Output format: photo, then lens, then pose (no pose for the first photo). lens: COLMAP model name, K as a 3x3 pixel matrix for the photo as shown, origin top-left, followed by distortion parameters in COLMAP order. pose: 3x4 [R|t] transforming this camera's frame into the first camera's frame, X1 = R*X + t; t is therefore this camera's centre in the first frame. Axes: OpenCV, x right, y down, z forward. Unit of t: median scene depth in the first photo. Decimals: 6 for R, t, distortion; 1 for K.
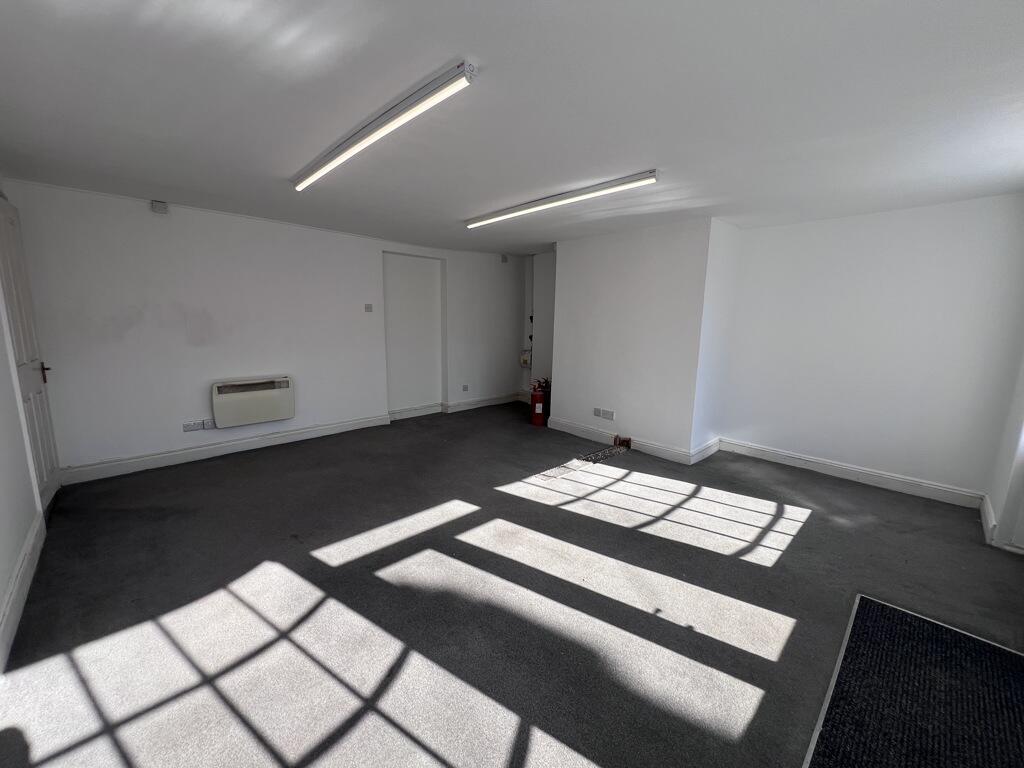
lens RADIAL K [[410.6, 0, 512.0], [0, 410.6, 384.0], [0, 0, 1]] dist [-0.002869, 0.000395]
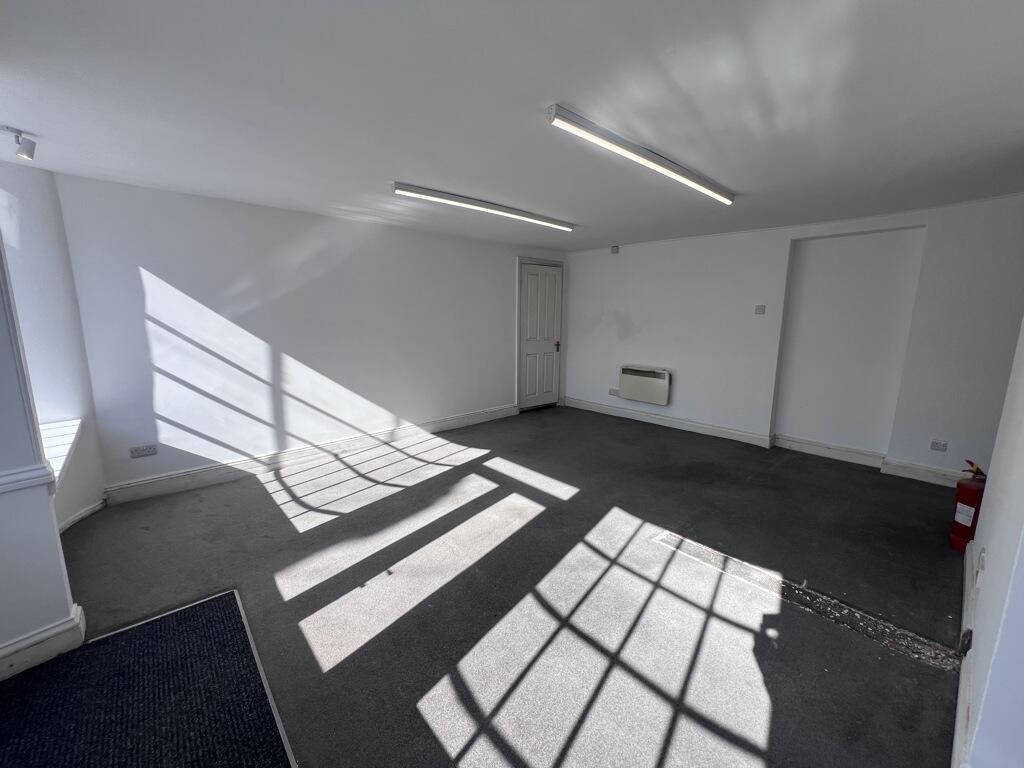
lens RADIAL K [[407.5, 0, 513.7], [0, 407.5, 383.8], [0, 0, 1]] dist [-0.000451, 0.000135]
pose [[-0.032495, 0.151502, -0.987923, 0.897523], [-0.166552, 0.973803, 0.154815, -0.124241], [0.985497, 0.169571, -0.006410, 0.815761]]
